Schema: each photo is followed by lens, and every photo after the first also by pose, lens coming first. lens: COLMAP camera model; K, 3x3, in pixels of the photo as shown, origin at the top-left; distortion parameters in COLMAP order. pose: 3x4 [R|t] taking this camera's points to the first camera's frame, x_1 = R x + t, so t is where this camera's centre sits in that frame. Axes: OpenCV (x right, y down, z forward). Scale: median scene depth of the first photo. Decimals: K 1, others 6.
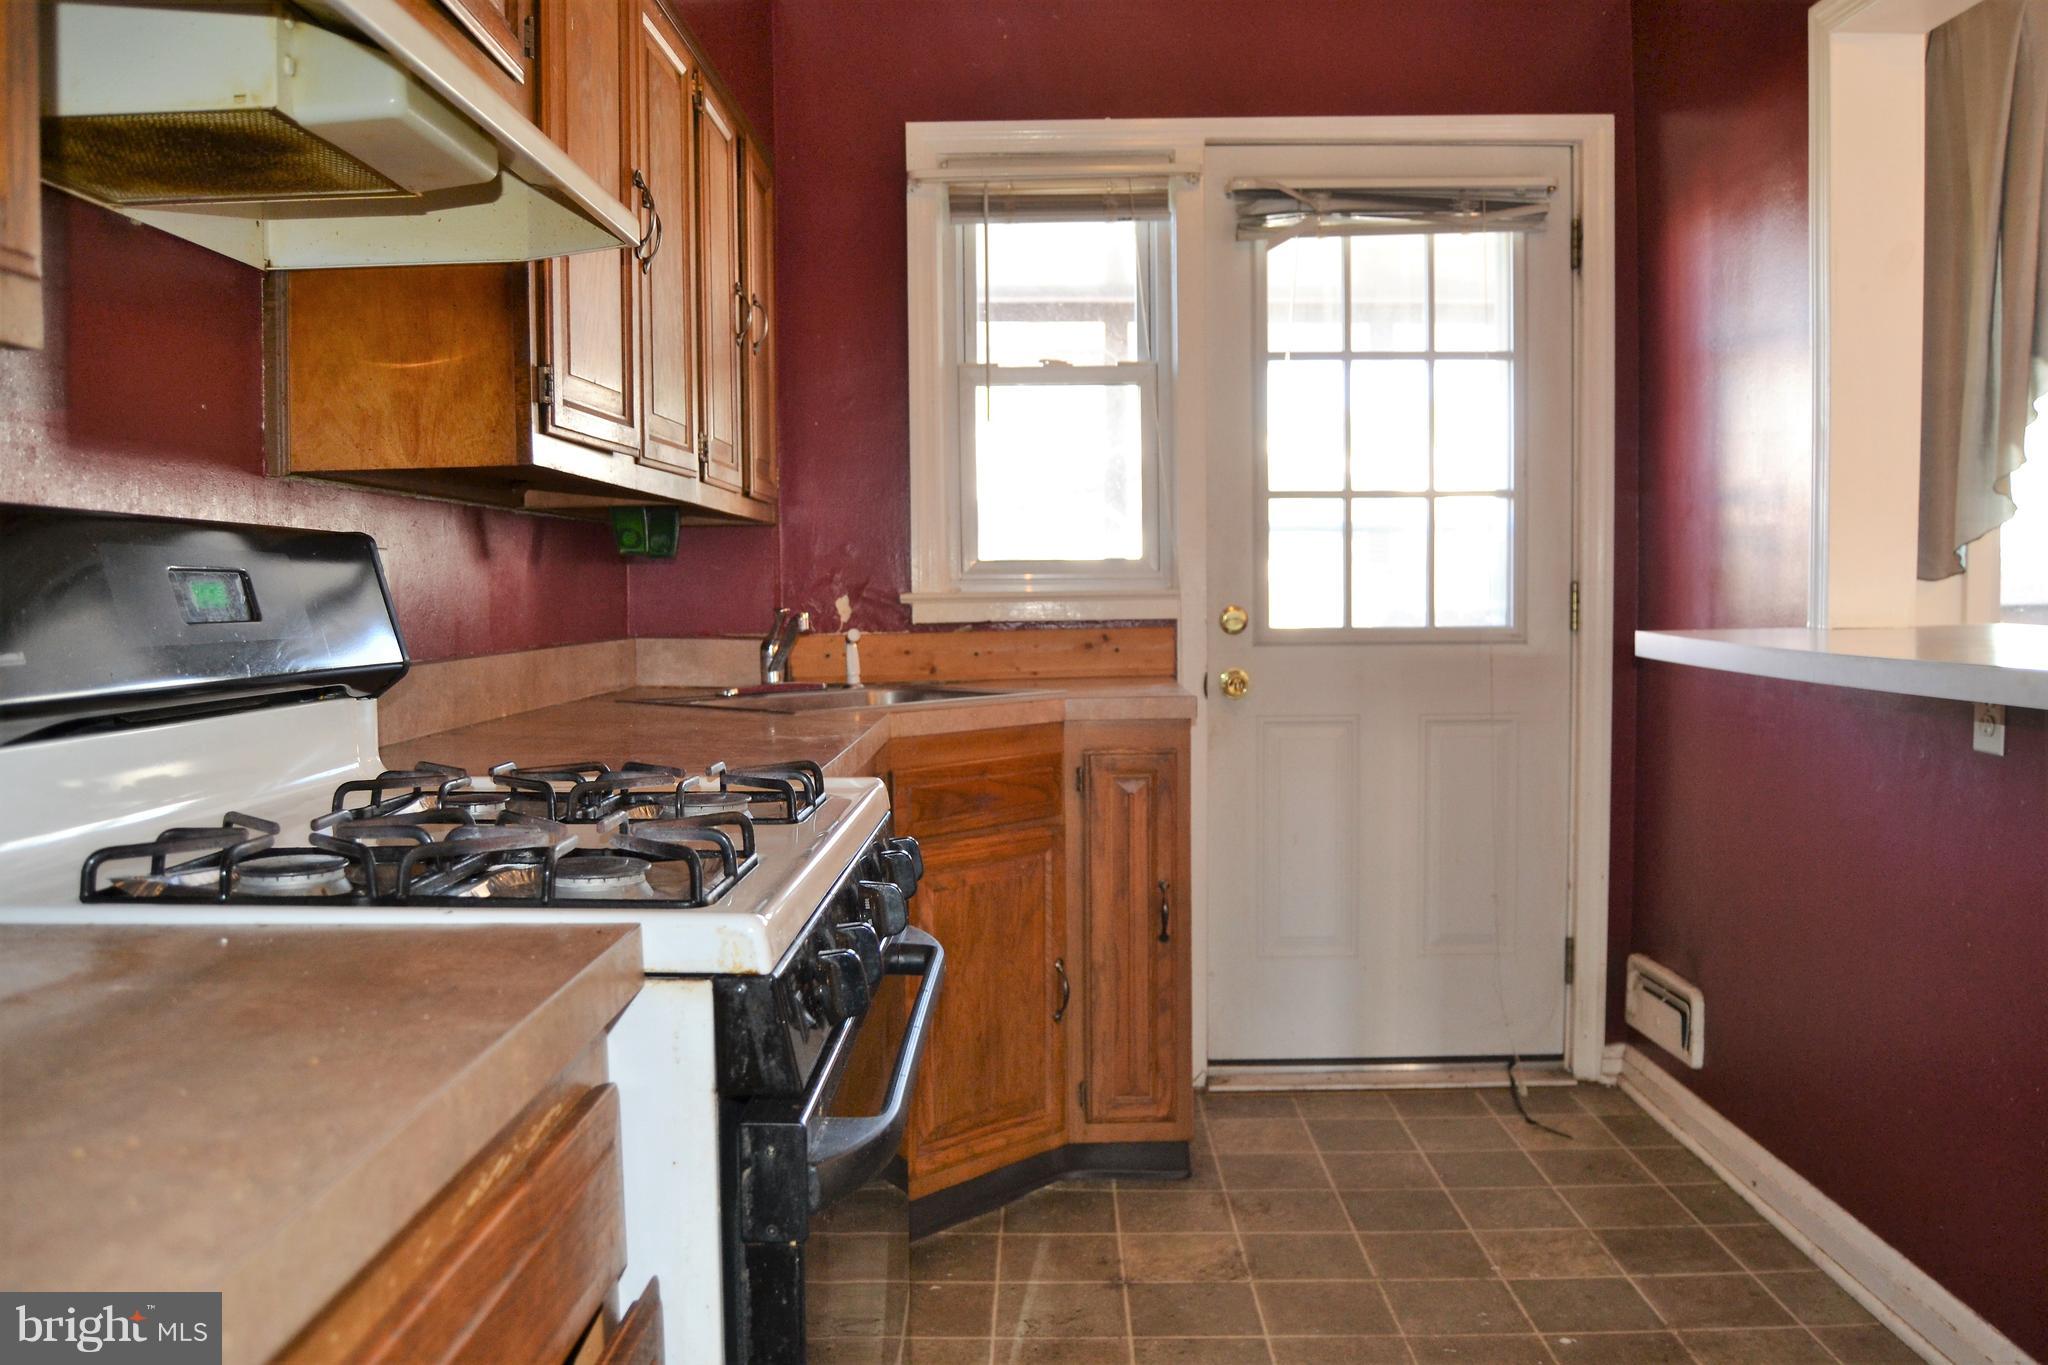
lens RADIAL K [[1628.0, 0, 1031.5], [0, 1628.0, 681.5], [0, 0, 1]] dist [-0.099432, 0.044474]
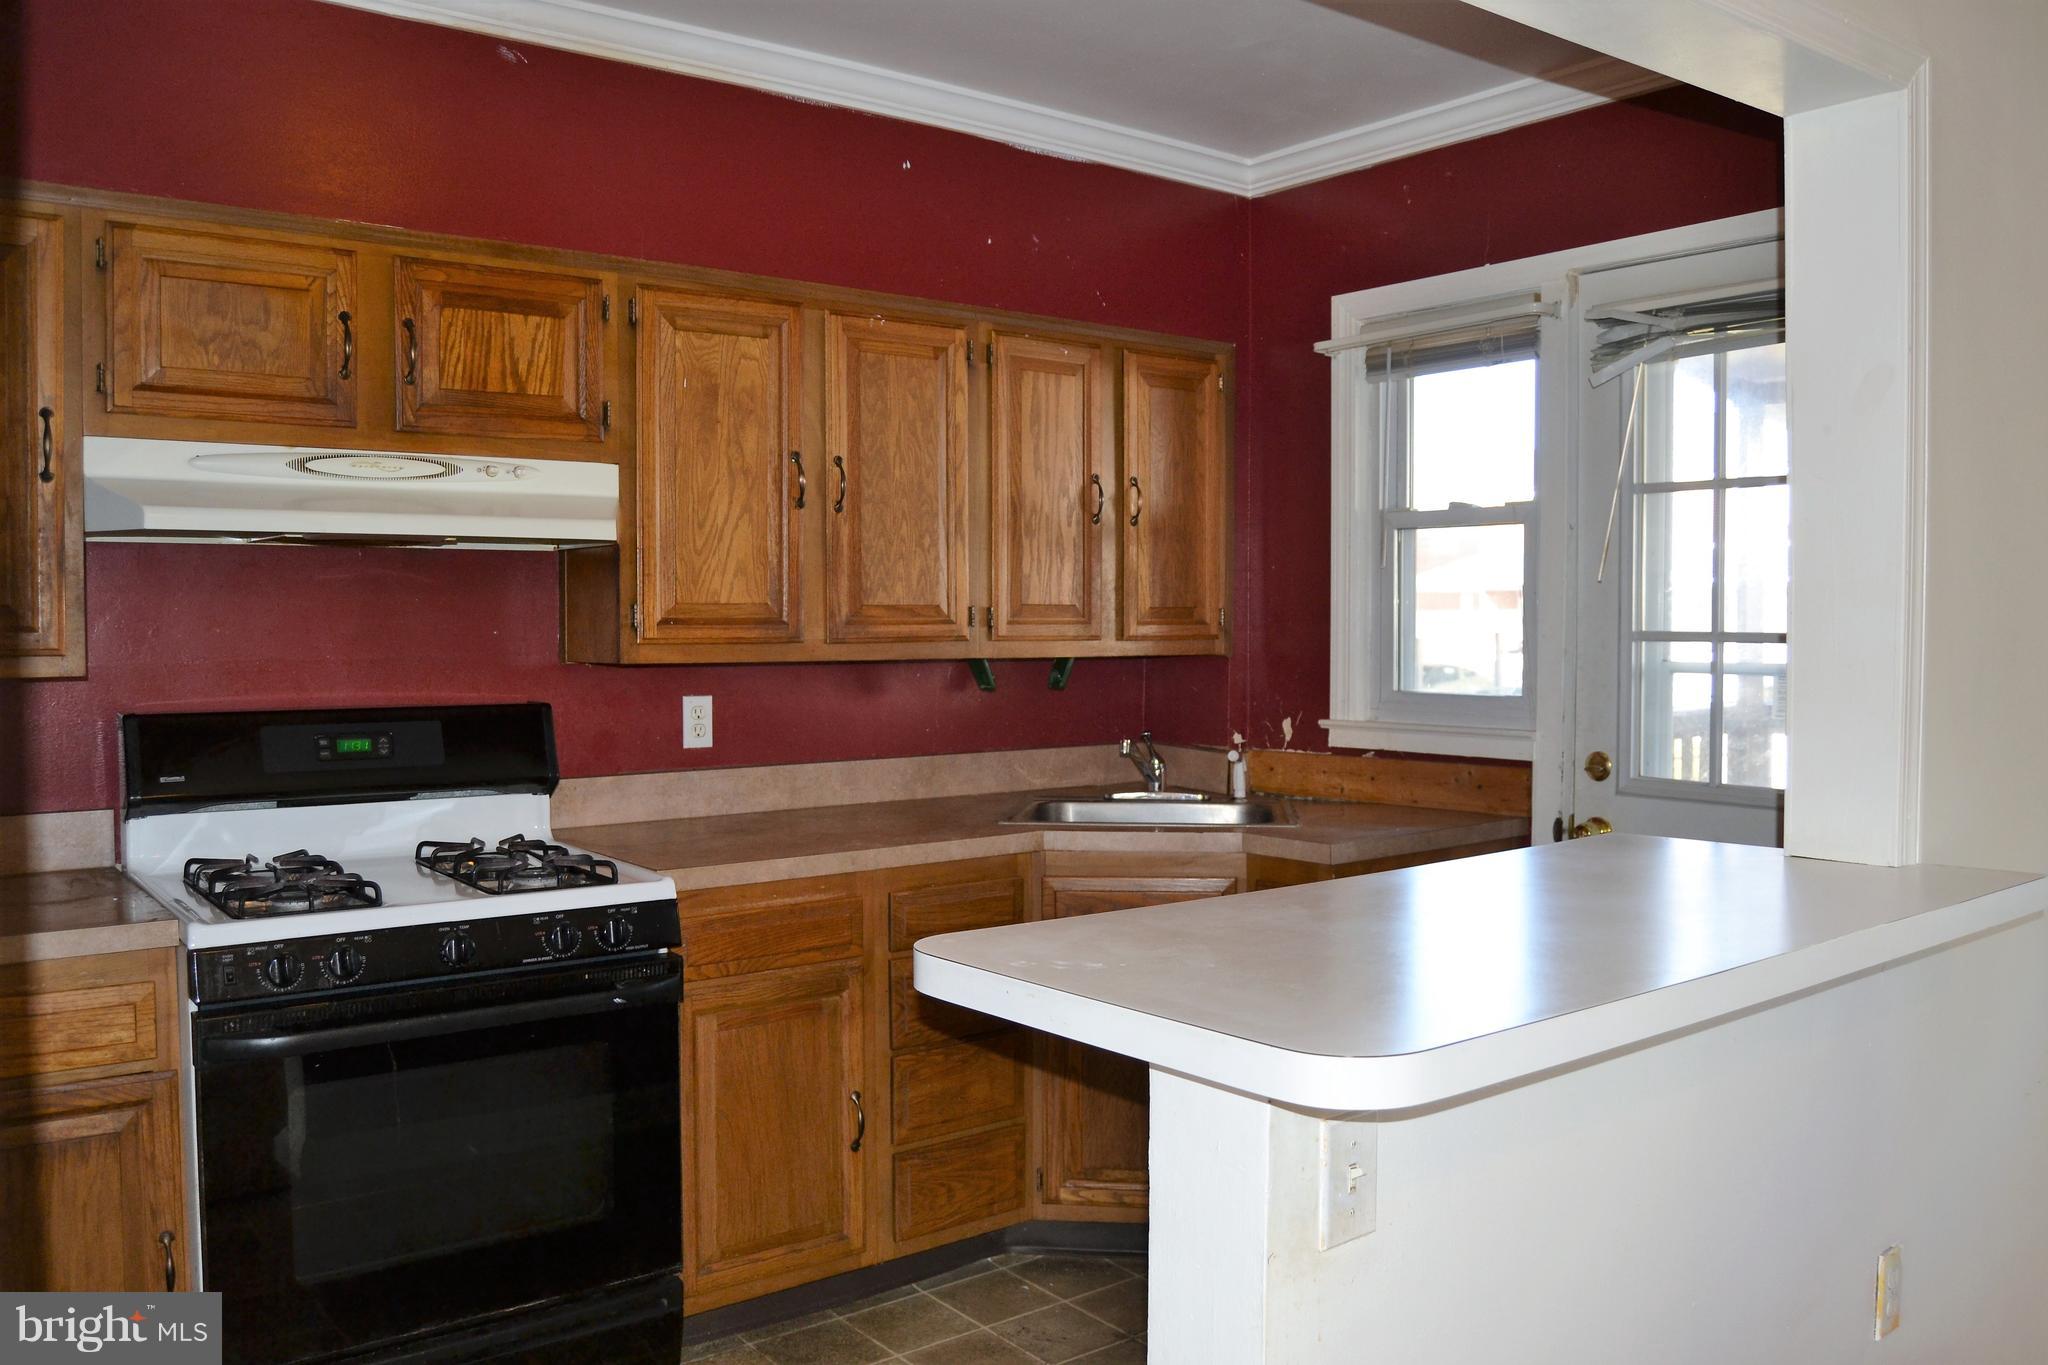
lens RADIAL K [[1628.0, 0, 1031.5], [0, 1628.0, 681.5], [0, 0, 1]] dist [-0.099432, 0.044474]
pose [[0.634800, 0.040494, -0.771615, 0.648506], [-0.069562, 0.997566, -0.004876, -0.060784], [0.769539, 0.056771, 0.636072, 0.142175]]
